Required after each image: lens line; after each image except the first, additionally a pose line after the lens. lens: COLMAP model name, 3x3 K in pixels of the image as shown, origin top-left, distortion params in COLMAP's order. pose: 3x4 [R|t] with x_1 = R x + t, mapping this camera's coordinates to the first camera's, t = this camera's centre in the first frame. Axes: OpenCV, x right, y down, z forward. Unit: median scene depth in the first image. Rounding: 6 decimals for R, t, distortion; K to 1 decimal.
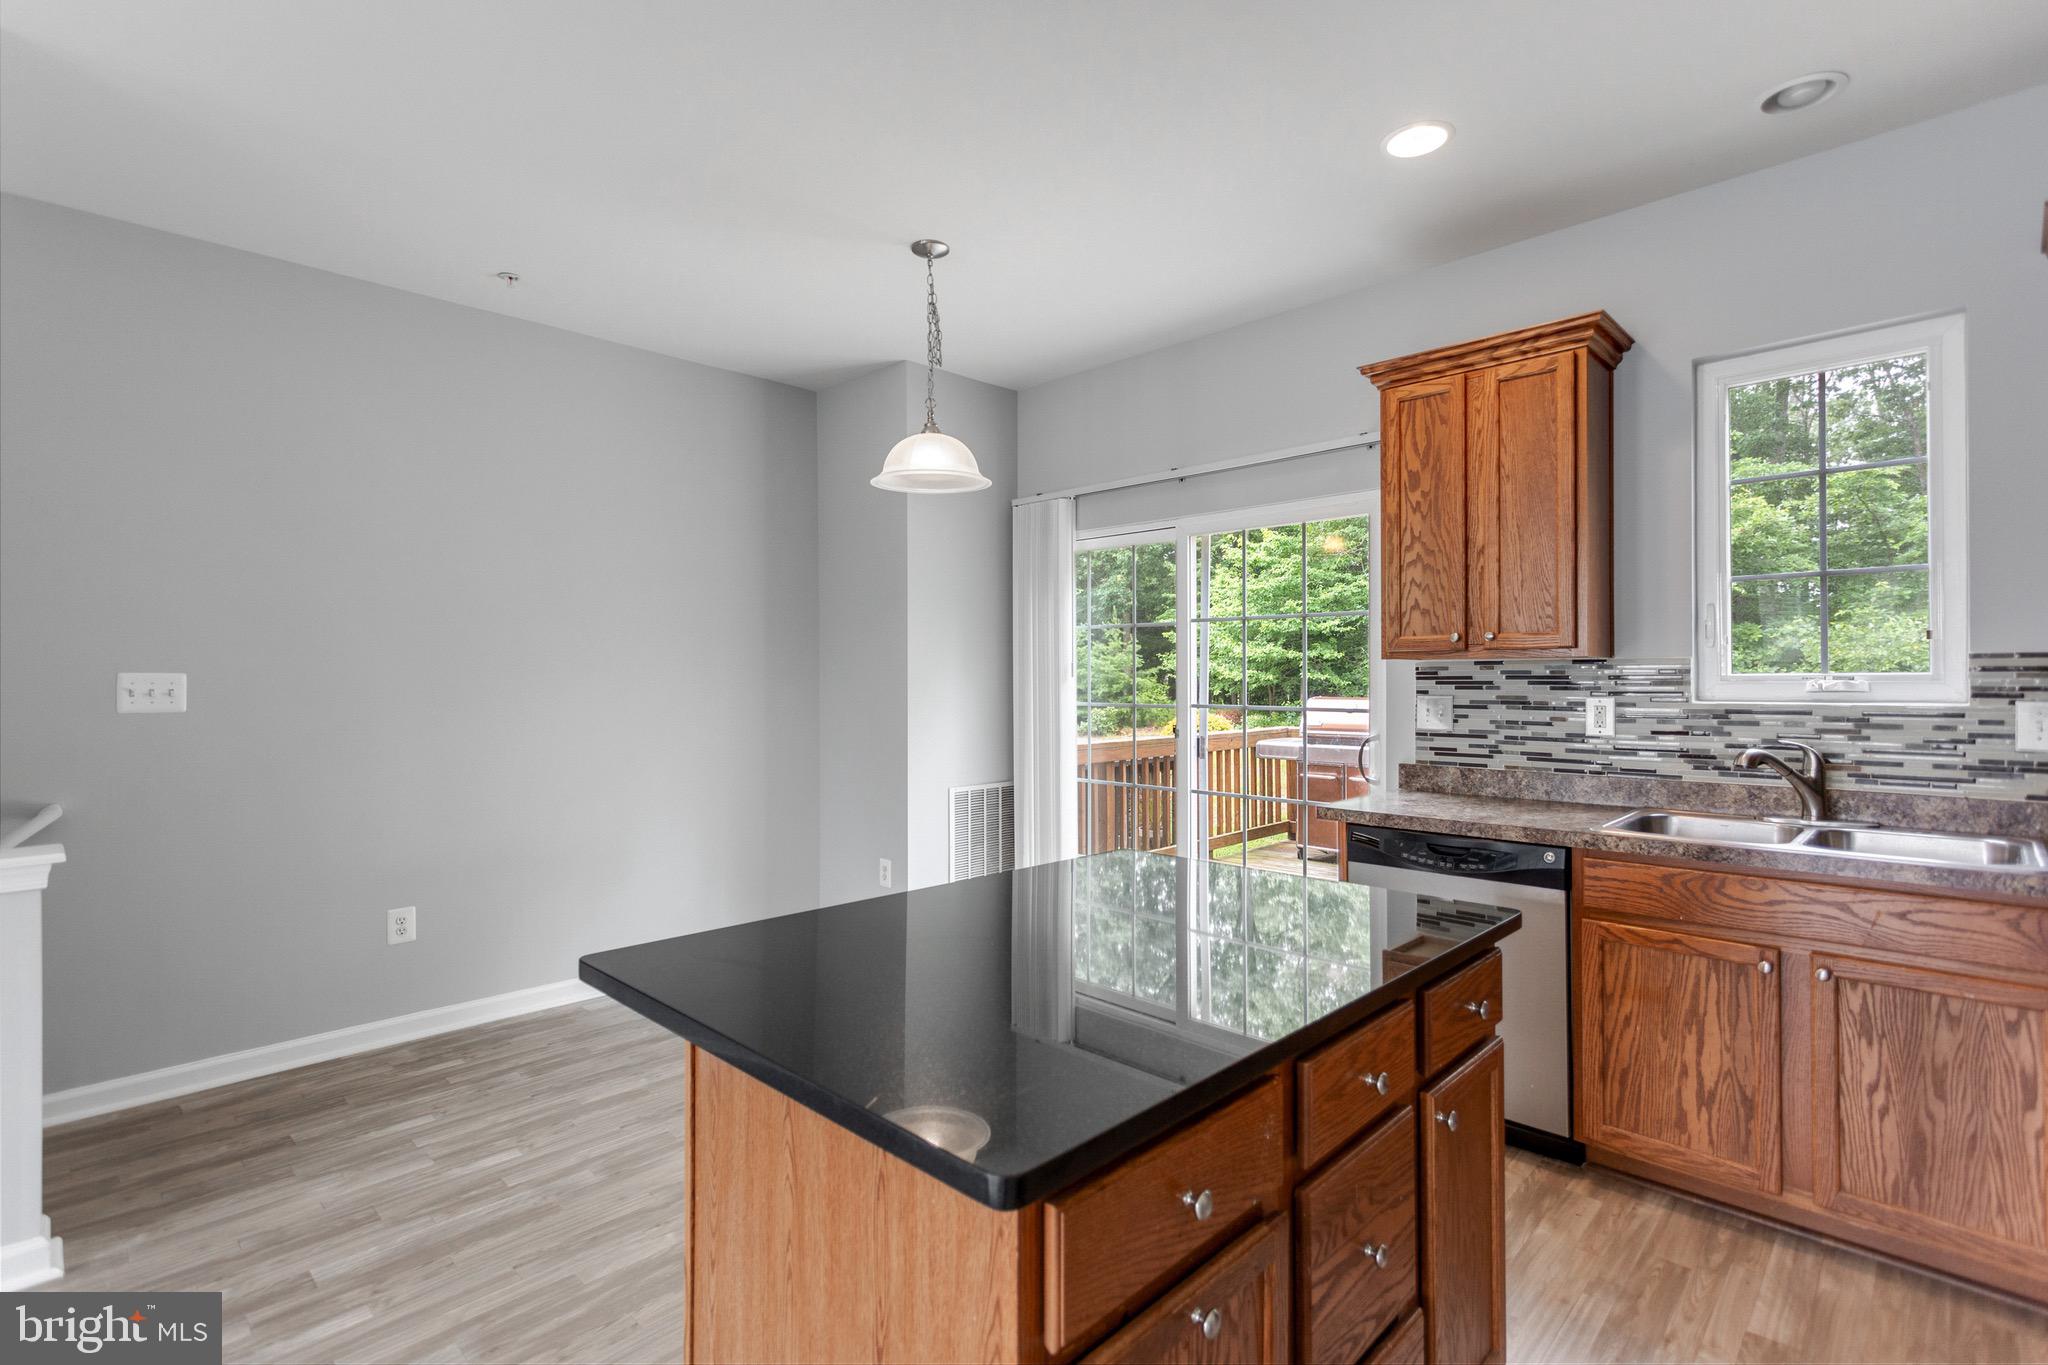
lens RADIAL K [[963.4, 0, 1028.5], [0, 963.4, 689.3], [0, 0, 1]] dist [0.004200, 0.001171]
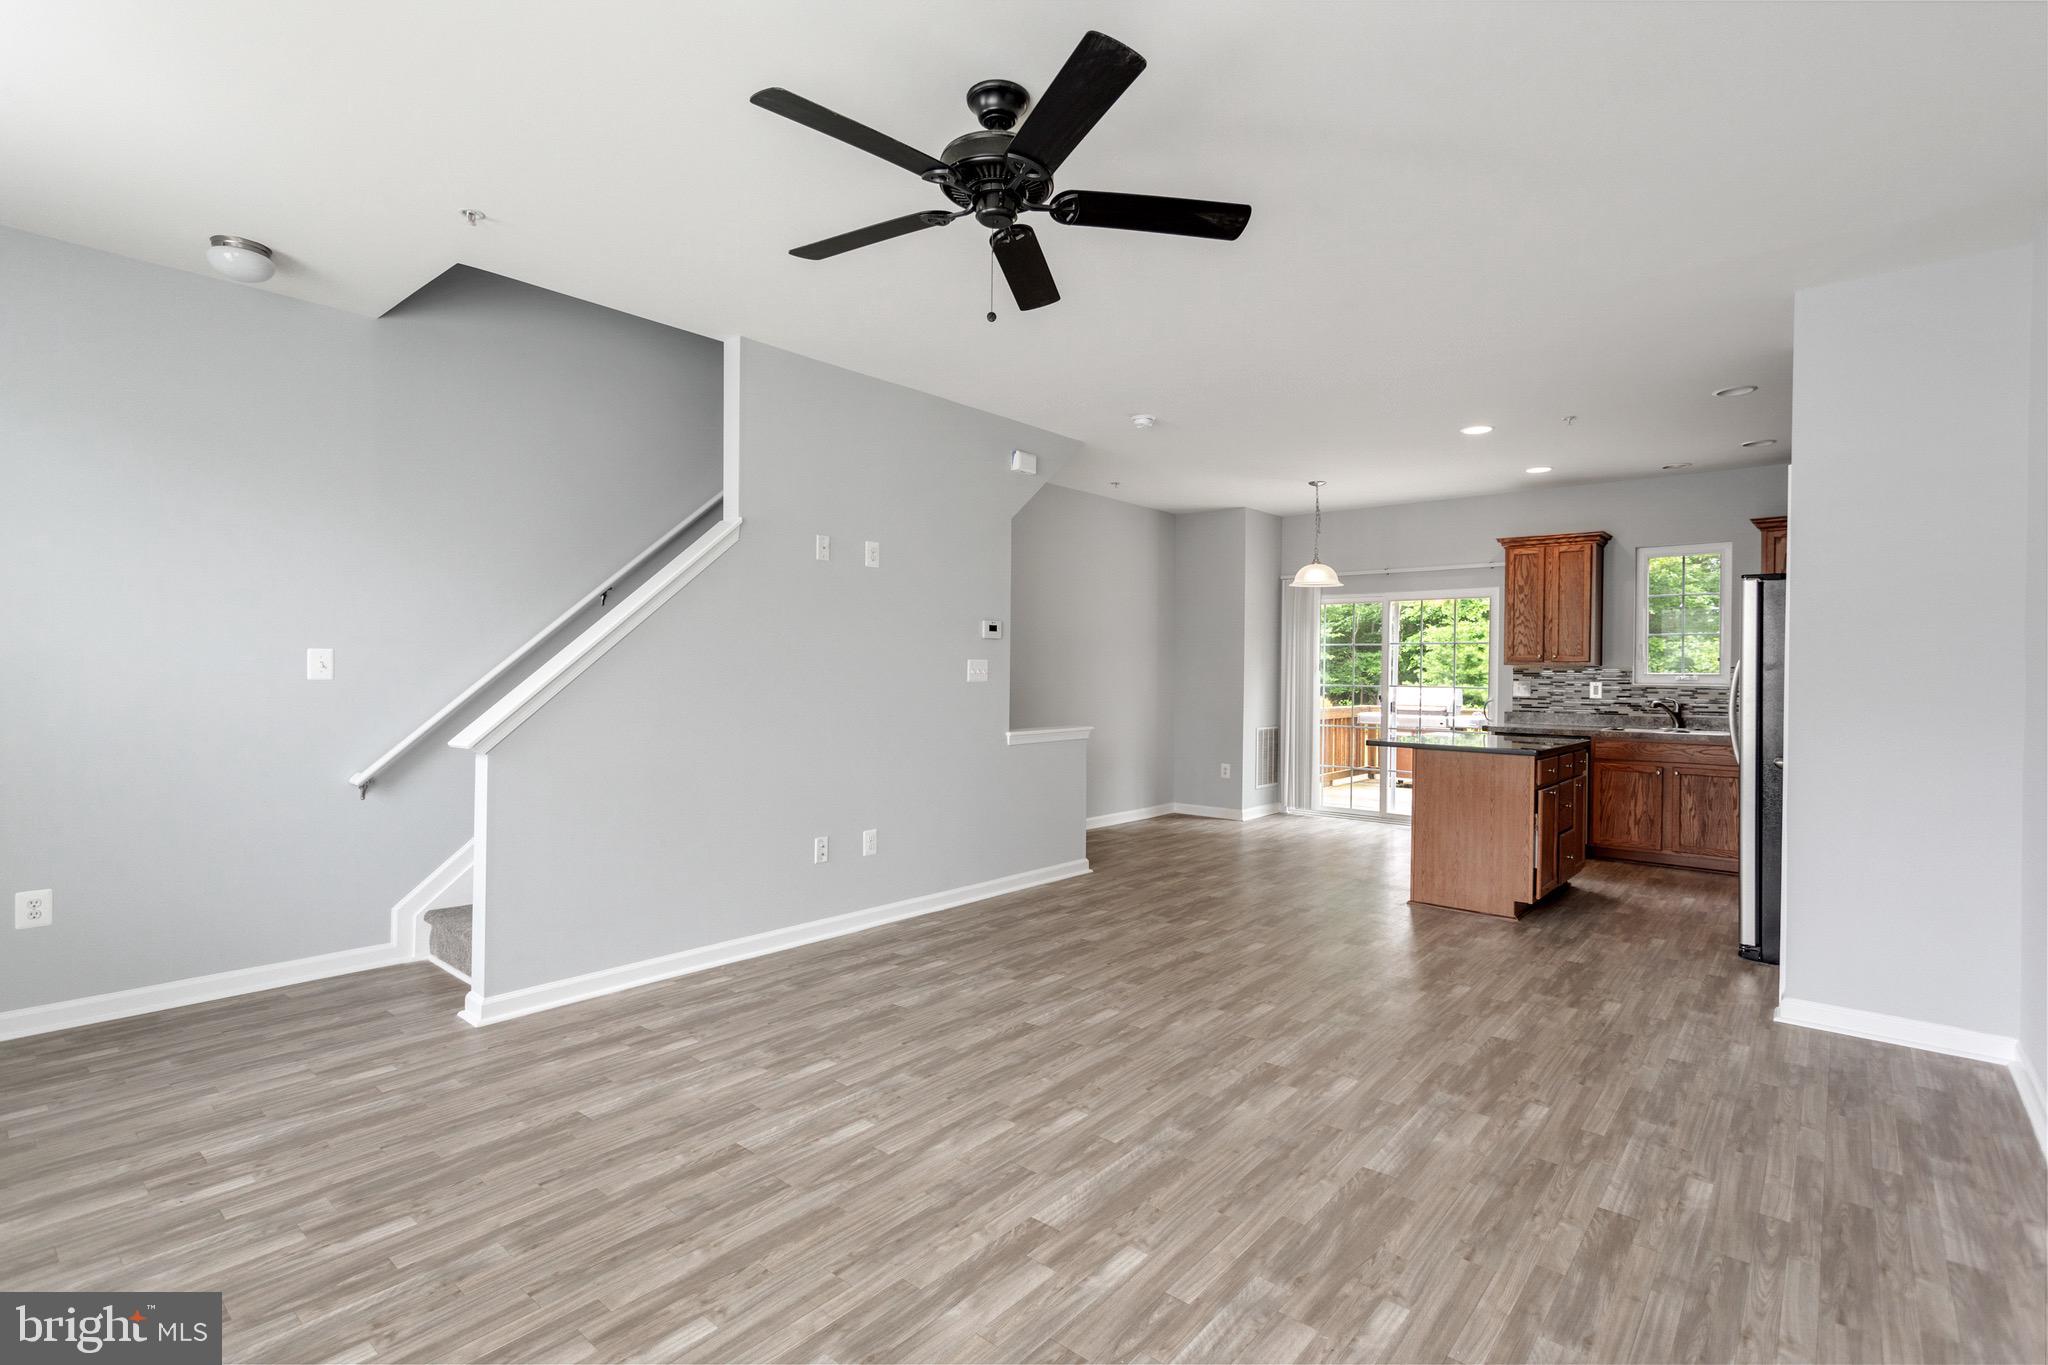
lens RADIAL K [[963.4, 0, 1030.5], [0, 963.4, 692.5], [0, 0, 1]] dist [0.004200, 0.001171]
pose [[0.997652, 0.013126, 0.067221, -1.017900], [-0.013721, 0.999871, 0.008395, 0.034612], [-0.067102, -0.009297, 0.997703, -1.363790]]
